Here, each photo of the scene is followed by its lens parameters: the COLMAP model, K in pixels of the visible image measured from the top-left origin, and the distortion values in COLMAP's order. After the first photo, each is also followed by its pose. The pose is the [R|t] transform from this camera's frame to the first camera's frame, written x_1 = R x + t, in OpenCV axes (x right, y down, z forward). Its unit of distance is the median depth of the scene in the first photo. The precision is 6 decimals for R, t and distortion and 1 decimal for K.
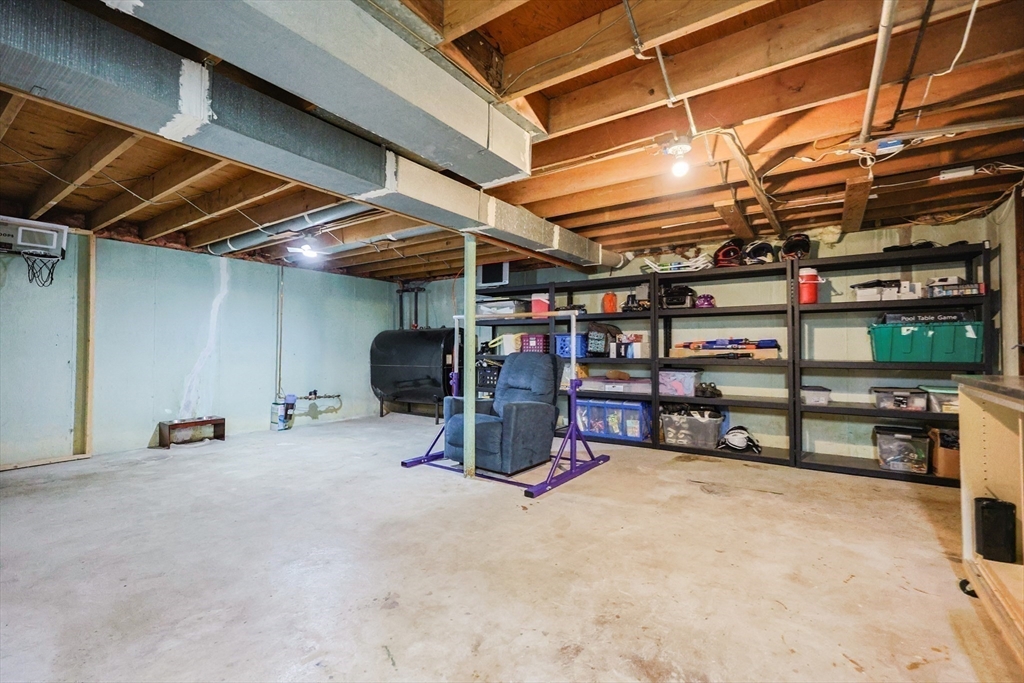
lens RADIAL K [[442.6, 0, 536.1], [0, 442.6, 335.7], [0, 0, 1]] dist [-0.005074, 0.000502]
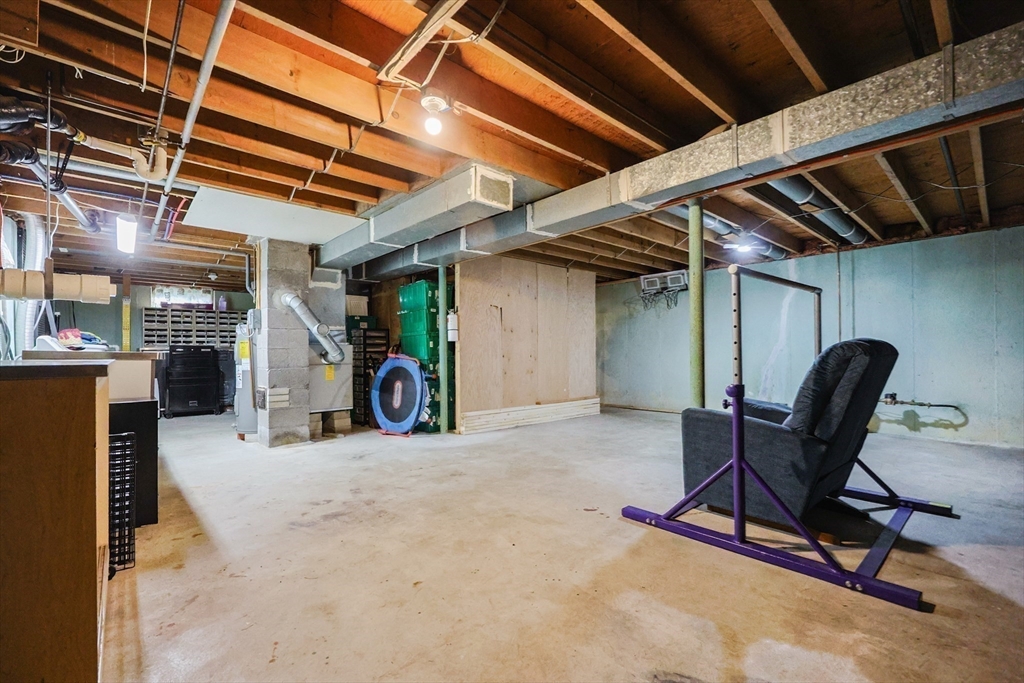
lens RADIAL K [[442.6, 0, 514.6], [0, 442.6, 347.7], [0, 0, 1]] dist [-0.005074, 0.000502]
pose [[-0.253589, -0.006959, -0.967287, 1.077046], [0.035170, 0.999247, -0.016410, 0.073807], [0.966672, -0.038181, -0.253153, 1.302116]]
